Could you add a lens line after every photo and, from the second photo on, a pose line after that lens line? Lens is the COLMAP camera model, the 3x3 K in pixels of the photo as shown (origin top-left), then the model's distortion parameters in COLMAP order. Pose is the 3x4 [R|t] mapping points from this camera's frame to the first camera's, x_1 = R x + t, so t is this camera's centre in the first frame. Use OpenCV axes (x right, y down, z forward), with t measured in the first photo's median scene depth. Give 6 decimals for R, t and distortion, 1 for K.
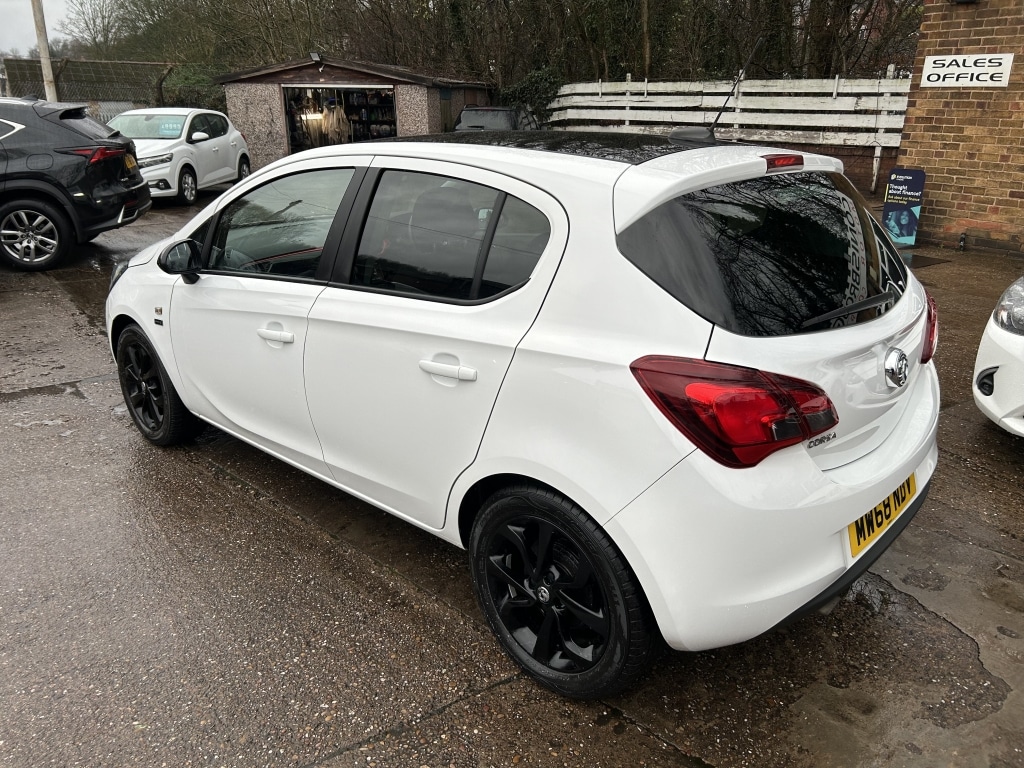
lens RADIAL K [[768.4, 0, 511.5], [0, 768.4, 375.7], [0, 0, 1]] dist [0.034972, -0.040729]
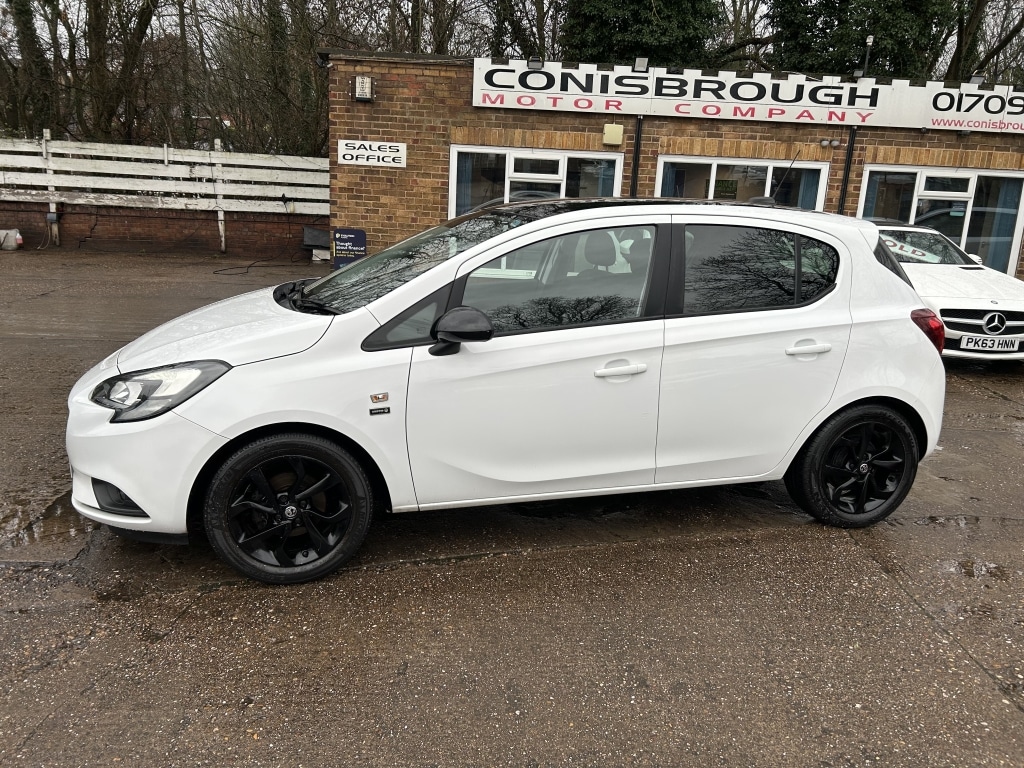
lens RADIAL K [[768.4, 0, 511.5], [0, 768.4, 375.7], [0, 0, 1]] dist [0.034972, -0.040729]
pose [[0.526472, -0.177953, 0.831360, -0.435775], [0.242930, 0.968568, 0.053484, -0.047375], [-0.814747, 0.173804, 0.553154, 0.164461]]
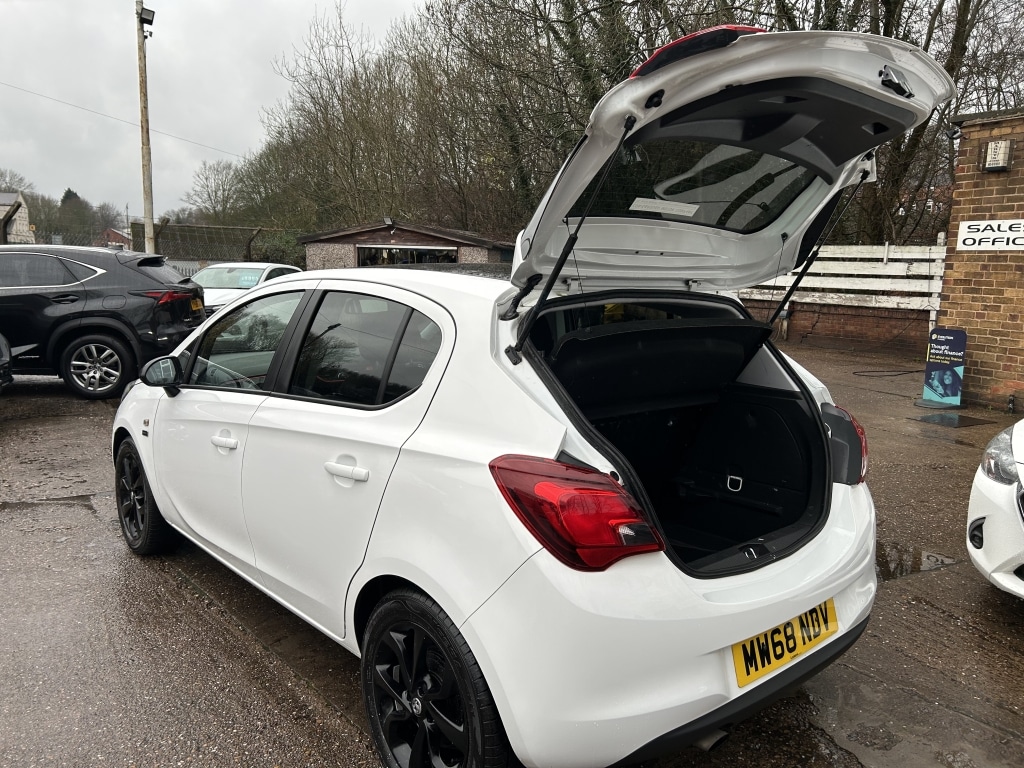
lens RADIAL K [[767.7, 0, 504.1], [0, 767.7, 383.5], [0, 0, 1]] dist [0.042657, -0.051680]
pose [[0.993894, 0.032259, -0.105522, 0.060325], [-0.051727, 0.980935, -0.187327, 0.015512], [0.097467, 0.191641, 0.976613, -0.004669]]
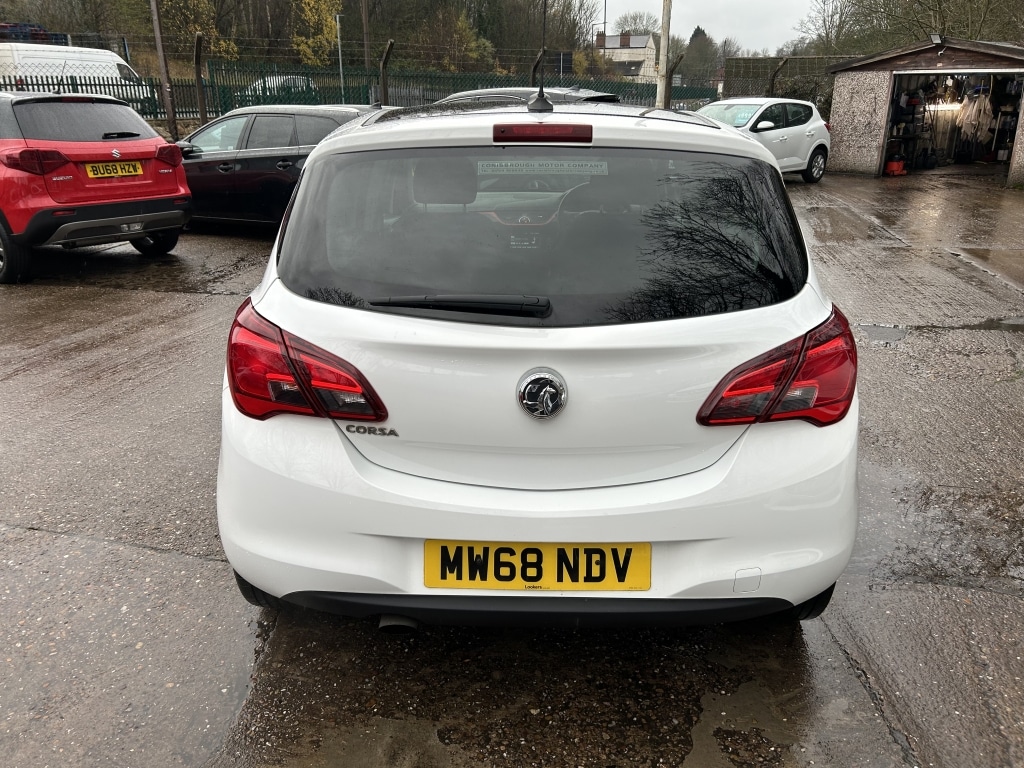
lens RADIAL K [[767.7, 0, 504.1], [0, 767.7, 383.5], [0, 0, 1]] dist [0.042657, -0.051680]
pose [[0.670551, 0.249586, -0.698619, 0.258150], [-0.238851, 0.964197, 0.115211, -0.025665], [0.702361, 0.089611, 0.706157, 0.106969]]
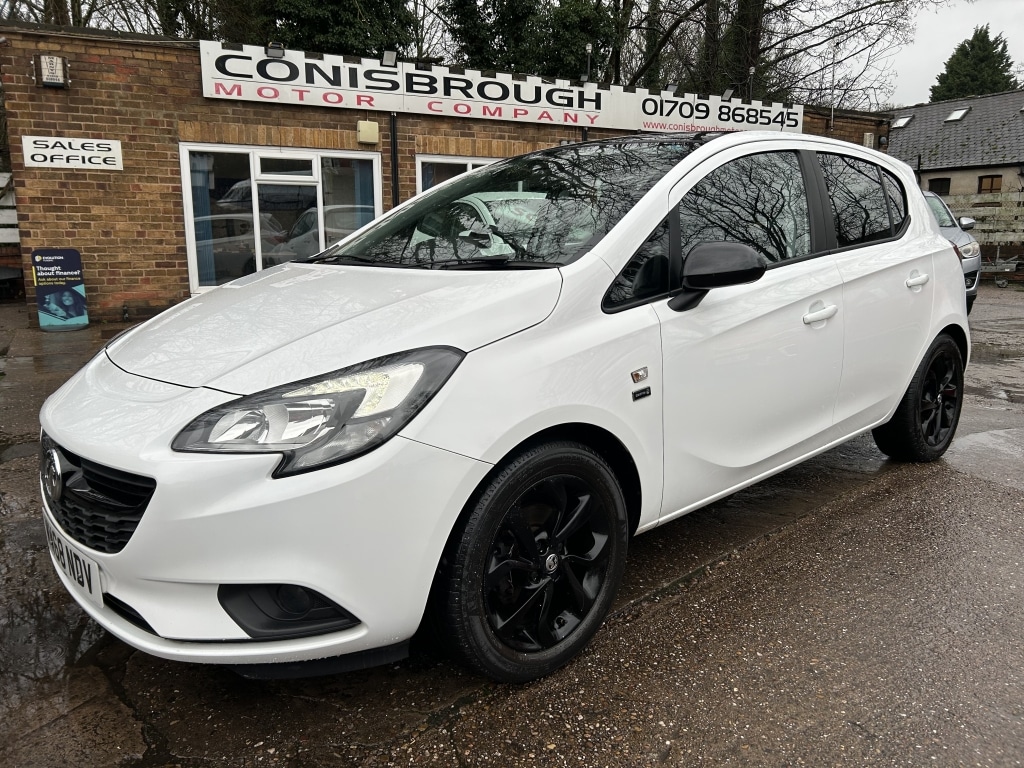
lens RADIAL K [[768.4, 0, 511.5], [0, 768.4, 375.7], [0, 0, 1]] dist [0.034972, -0.040729]
pose [[0.087802, -0.191047, 0.977646, -0.425795], [0.333268, 0.930514, 0.151906, -0.084272], [-0.938735, 0.312481, 0.145371, 0.406249]]
